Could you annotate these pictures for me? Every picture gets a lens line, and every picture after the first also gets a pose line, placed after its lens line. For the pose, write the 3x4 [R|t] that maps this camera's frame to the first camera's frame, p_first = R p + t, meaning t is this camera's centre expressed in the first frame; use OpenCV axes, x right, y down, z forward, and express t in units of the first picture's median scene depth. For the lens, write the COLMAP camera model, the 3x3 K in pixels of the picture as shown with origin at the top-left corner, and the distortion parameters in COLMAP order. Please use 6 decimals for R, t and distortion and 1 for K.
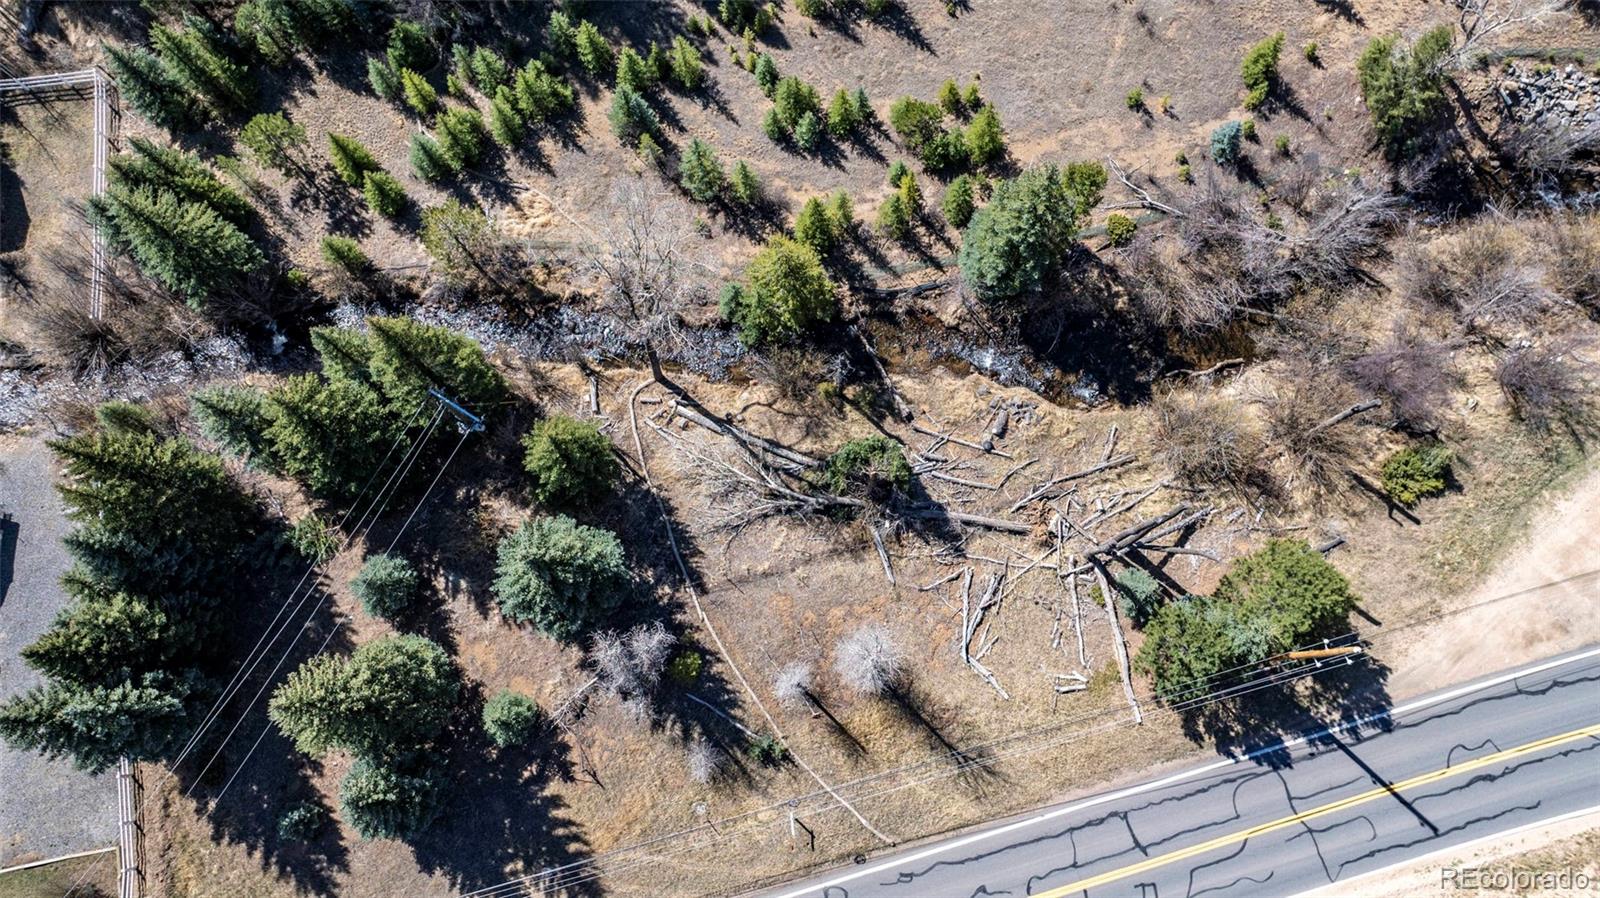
lens RADIAL K [[1126.4, 0, 807.8], [0, 1126.4, 438.8], [0, 0, 1]] dist [-0.027662, 0.021012]
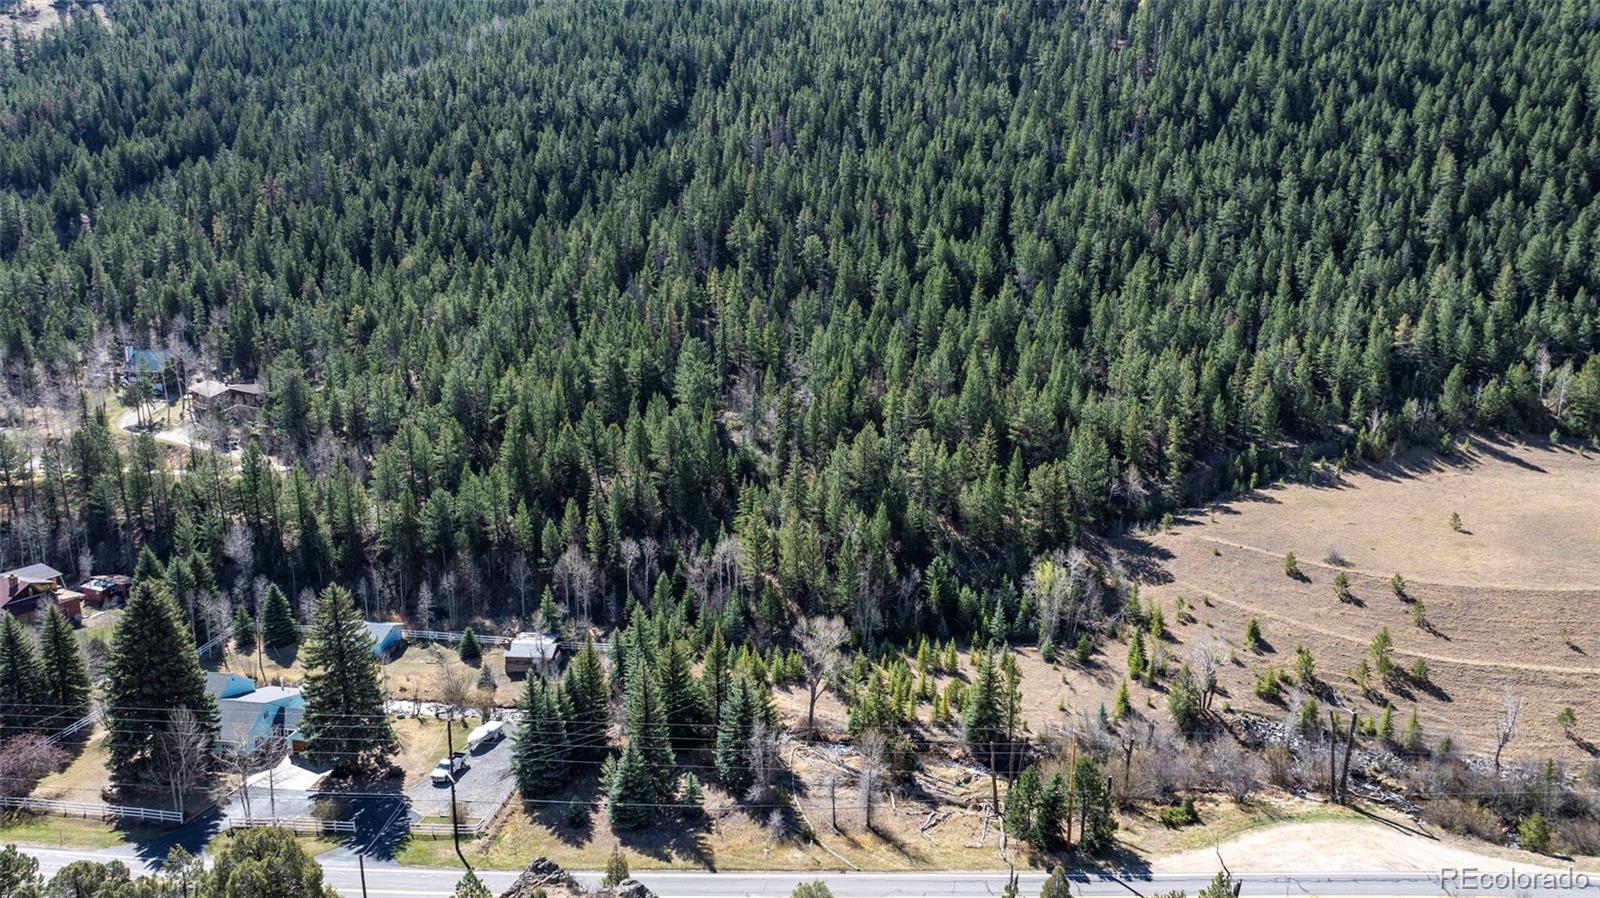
lens RADIAL K [[1126.4, 0, 806.9], [0, 1126.4, 439.9], [0, 0, 1]] dist [-0.027662, 0.021012]
pose [[0.952554, 0.068306, -0.296605, 0.449301], [-0.297645, 0.412747, -0.860841, 1.535100], [0.063622, 0.908281, 0.413495, -0.385029]]
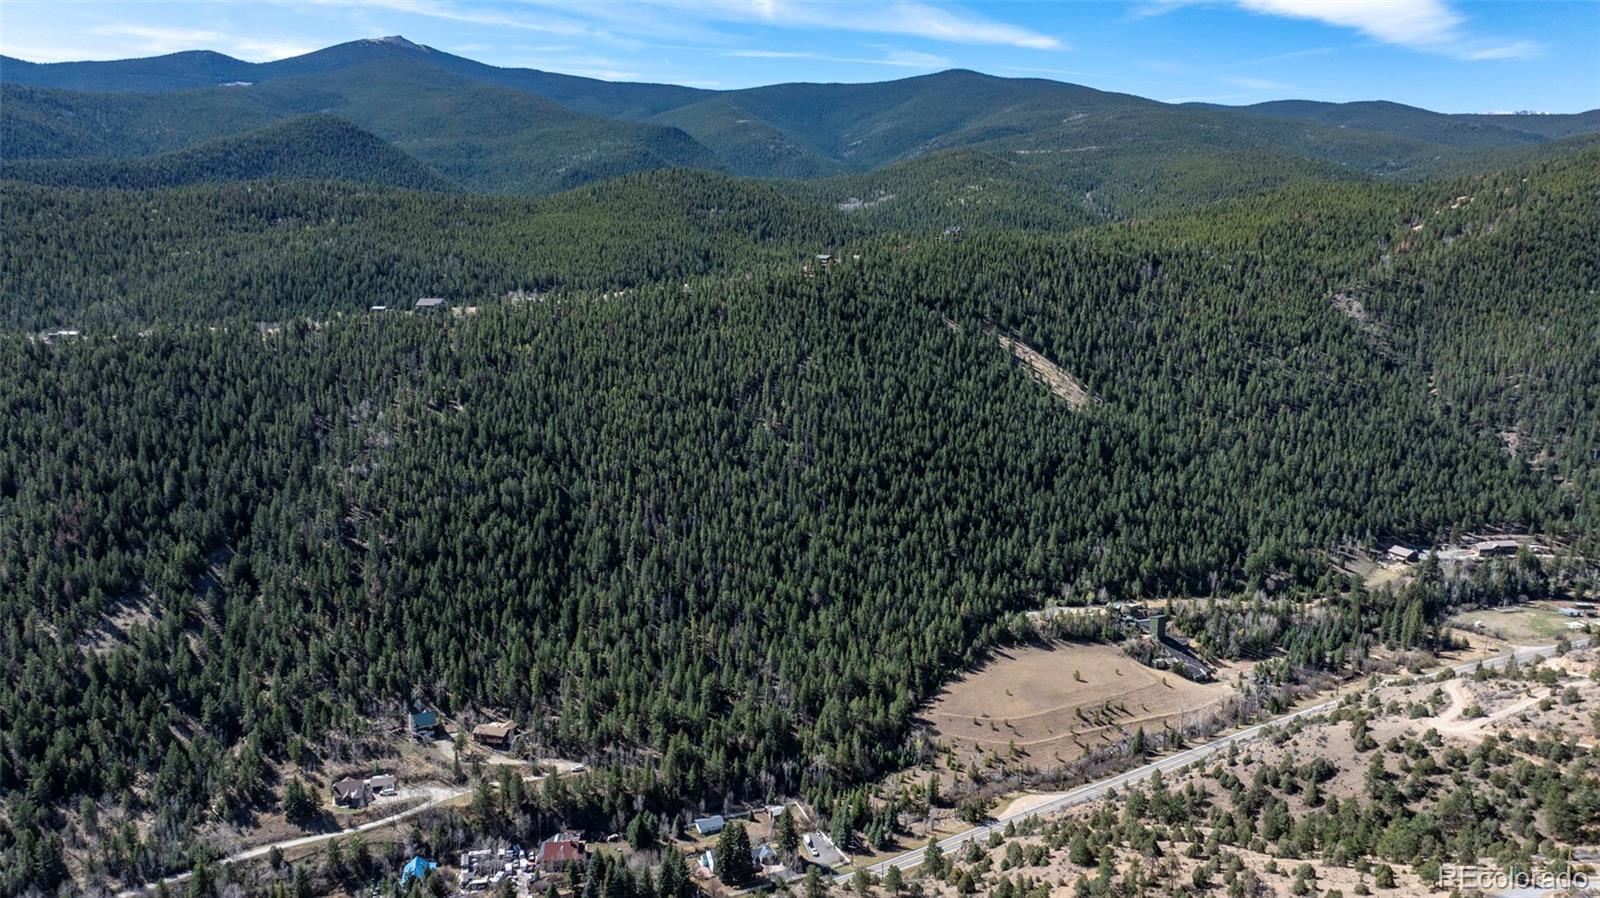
lens RADIAL K [[1126.4, 0, 804.2], [0, 1126.4, 441.4], [0, 0, 1]] dist [-0.027662, 0.021012]
pose [[0.967791, -0.044365, 0.247817, -2.352386], [0.244840, 0.395013, -0.885448, 5.238390], [-0.058608, 0.917604, 0.393152, -3.982167]]
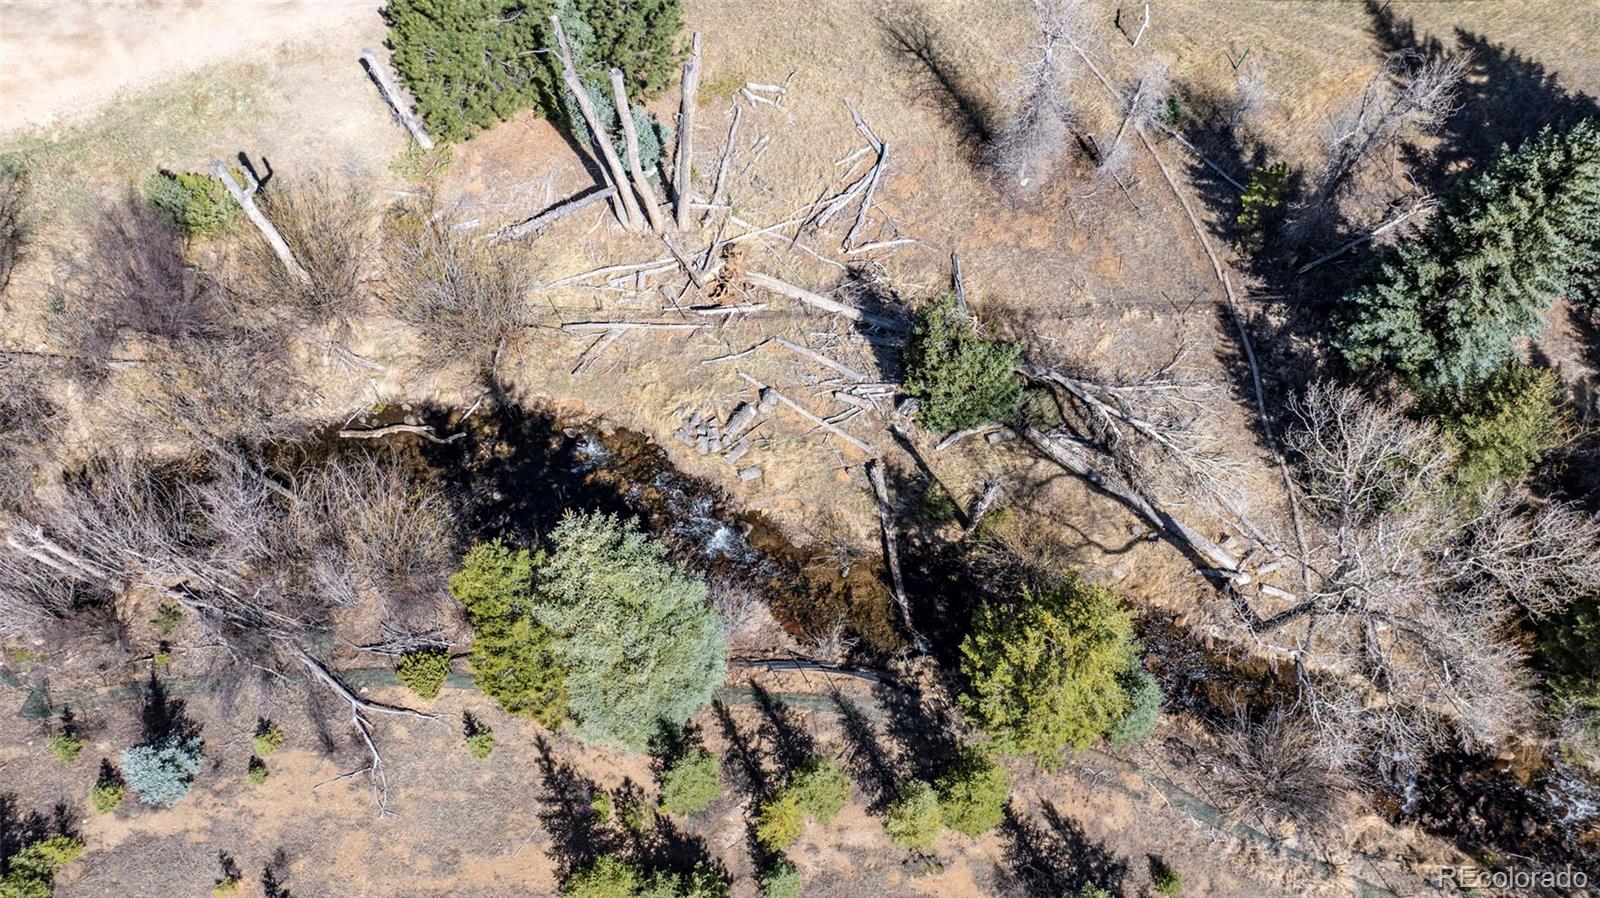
lens RADIAL K [[1126.4, 0, 808.0], [0, 1126.4, 440.8], [0, 0, 1]] dist [-0.027662, 0.021012]
pose [[-0.968389, -0.229150, 0.098557, 0.067113], [0.241837, -0.765619, 0.596107, -0.399100], [-0.061140, 0.601098, 0.796833, 0.487253]]
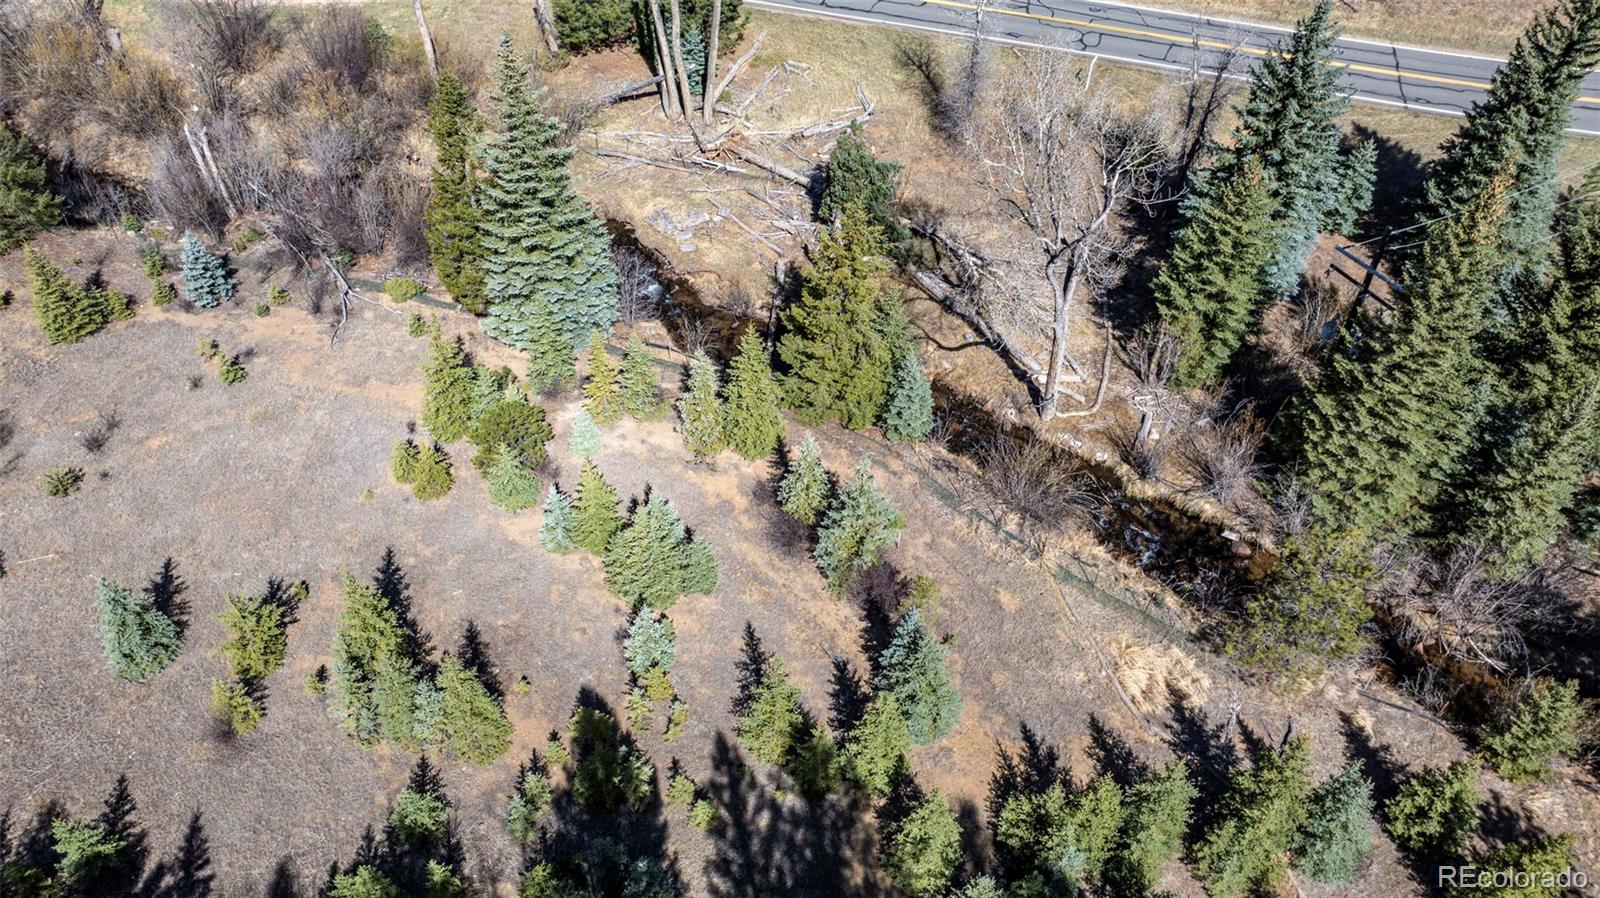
lens RADIAL K [[1126.4, 0, 809.6], [0, 1126.4, 443.1], [0, 0, 1]] dist [-0.027662, 0.021012]
pose [[-0.857072, -0.374942, 0.353336, -0.264700], [0.499296, -0.435423, 0.749073, -0.678284], [-0.127008, 0.818429, 0.560396, 0.650263]]
